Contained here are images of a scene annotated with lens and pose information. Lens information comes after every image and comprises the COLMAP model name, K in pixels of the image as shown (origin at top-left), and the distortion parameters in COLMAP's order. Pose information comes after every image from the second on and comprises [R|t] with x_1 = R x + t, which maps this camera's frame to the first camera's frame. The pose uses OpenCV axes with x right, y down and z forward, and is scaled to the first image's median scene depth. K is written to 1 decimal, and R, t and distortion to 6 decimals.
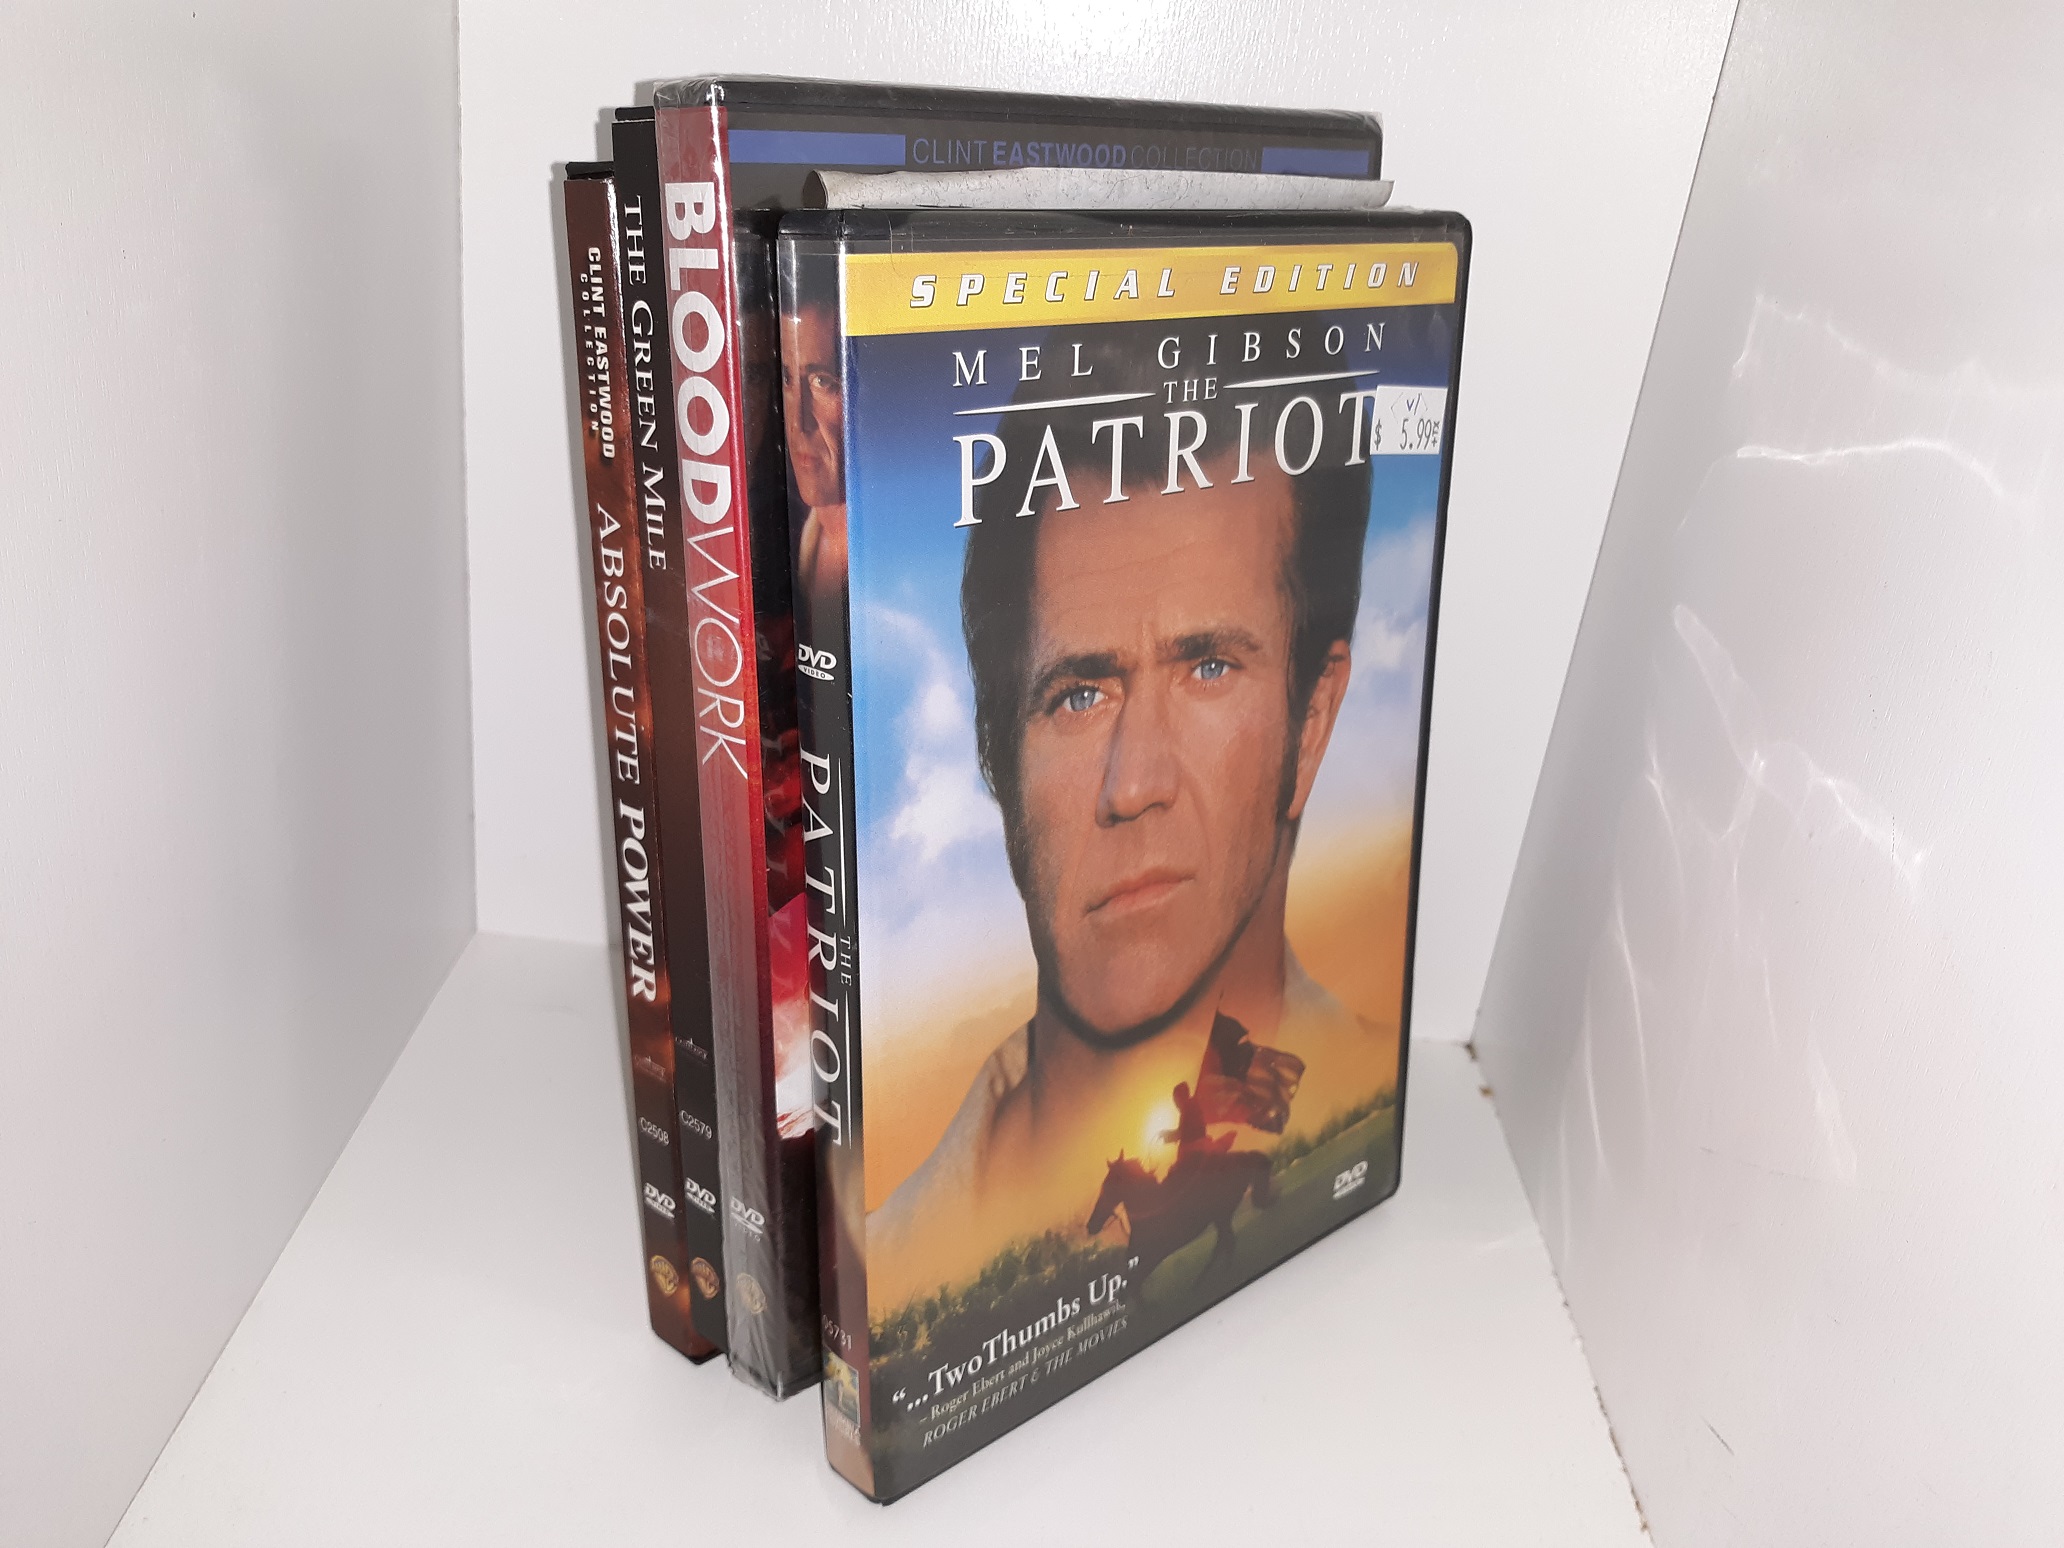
lens RADIAL K [[1705.1, 0, 1032.8], [0, 1705.1, 770.9], [0, 0, 1]] dist [0.075102, -0.037336]
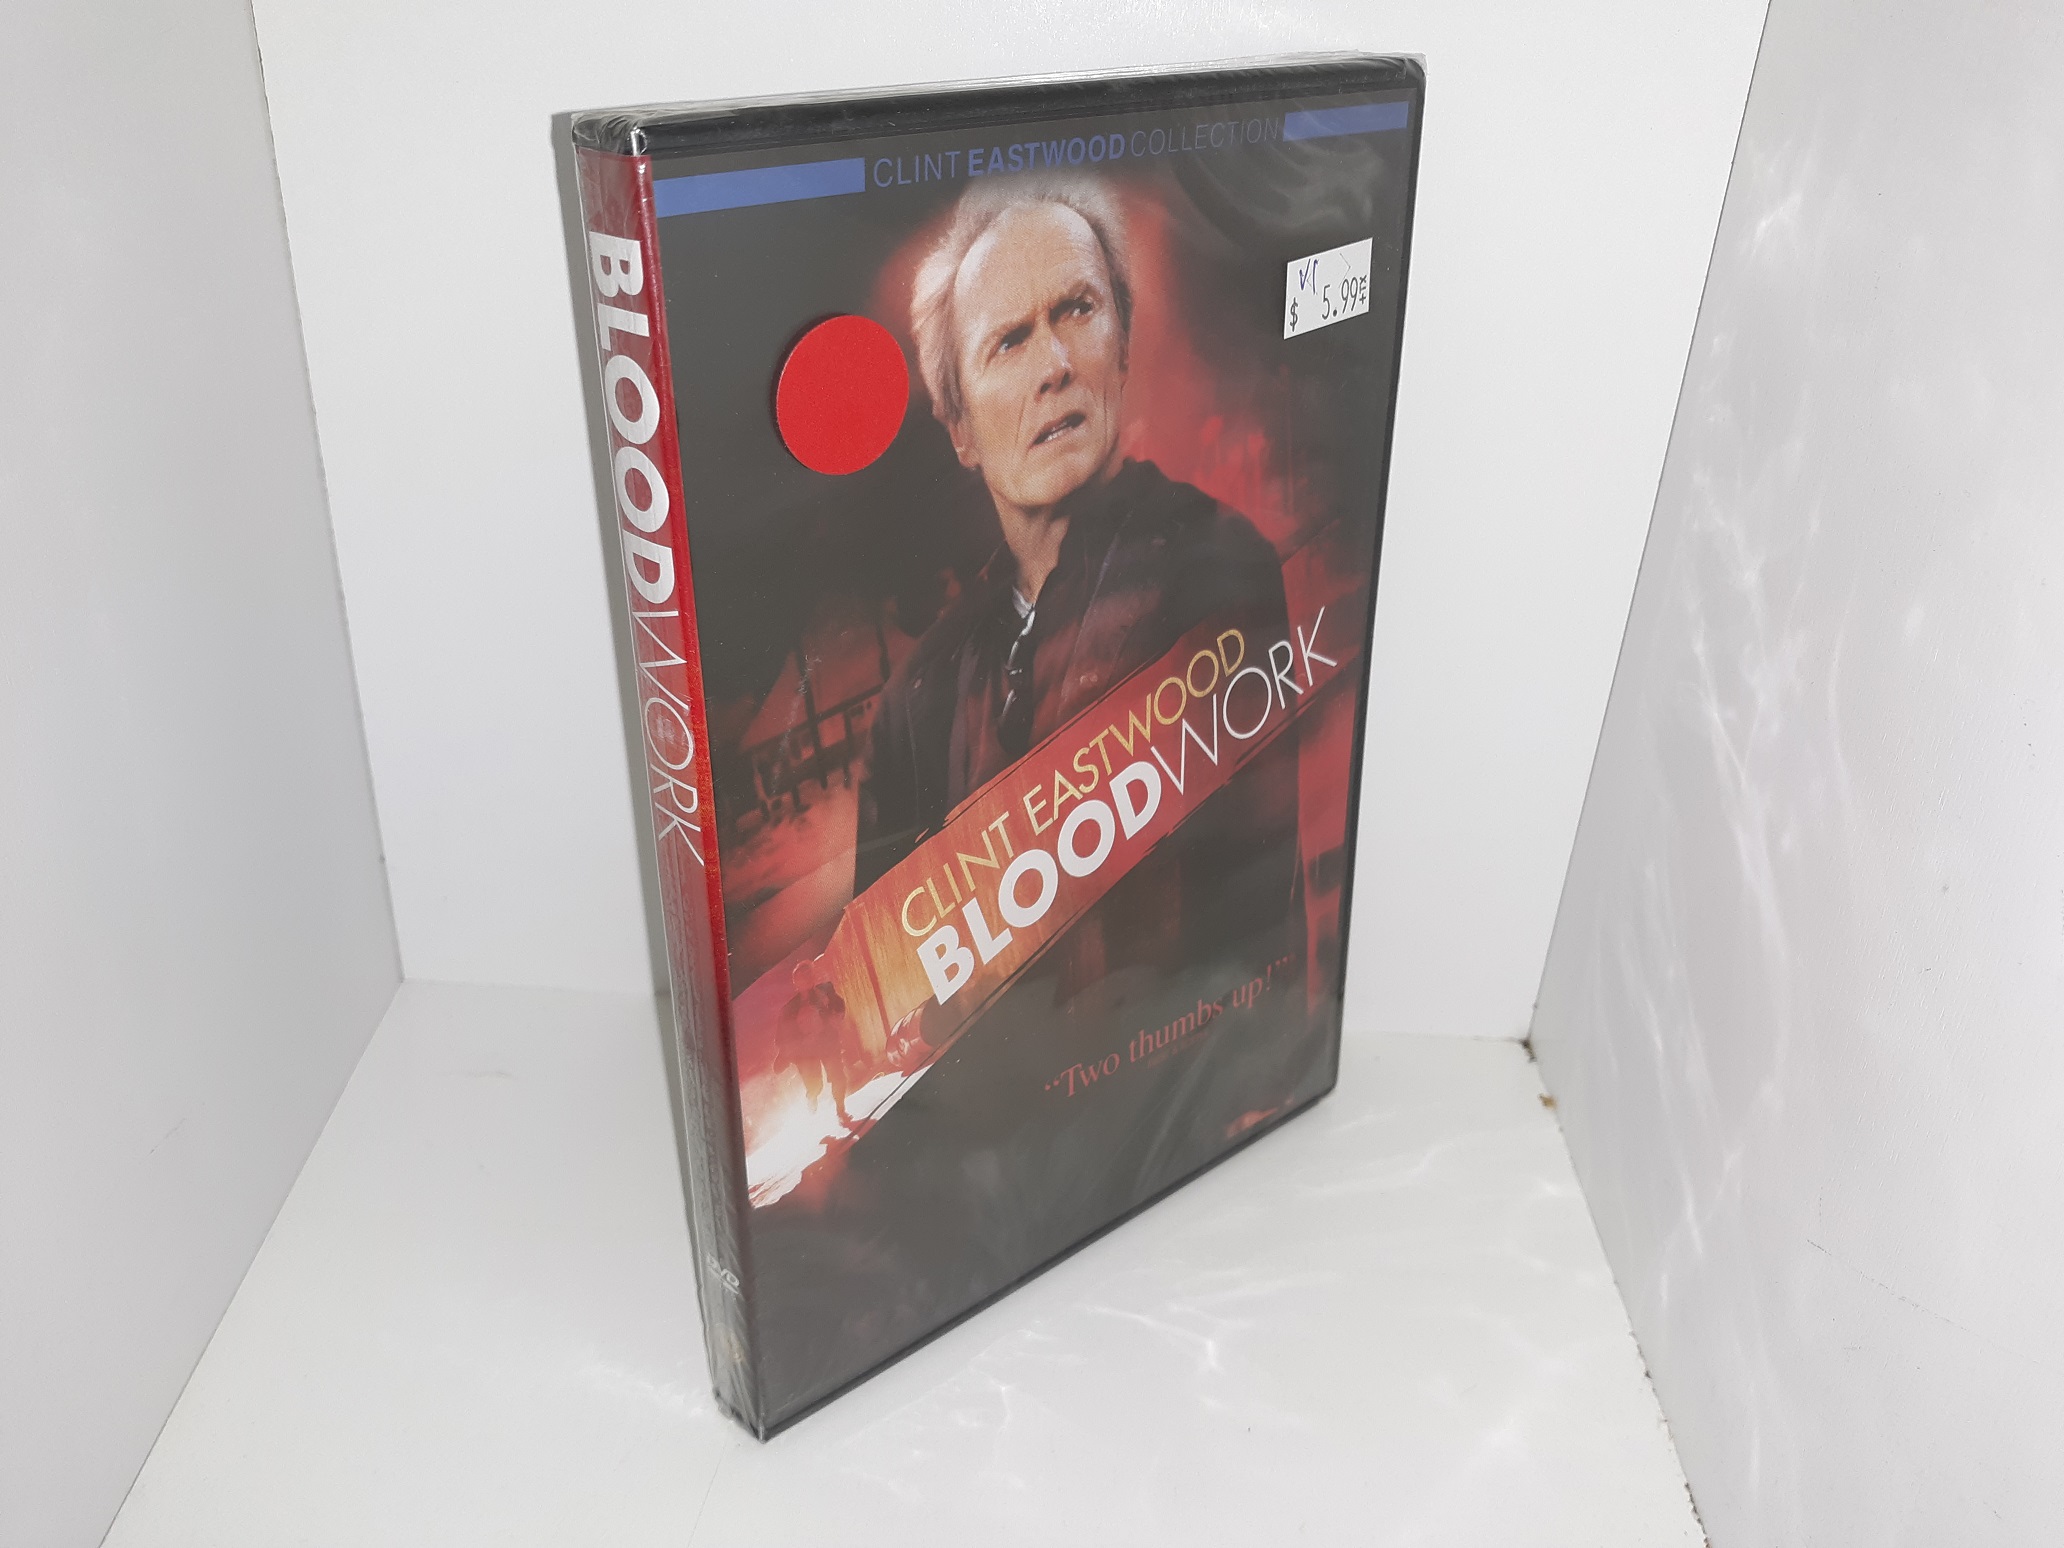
lens RADIAL K [[1705.1, 0, 1032.3], [0, 1705.1, 771.9], [0, 0, 1]] dist [0.075102, -0.037336]
pose [[0.999576, 0.009113, -0.027649, 0.038016], [-0.005019, 0.989464, 0.144692, -0.185932], [0.028677, -0.144492, 0.989090, 0.090806]]
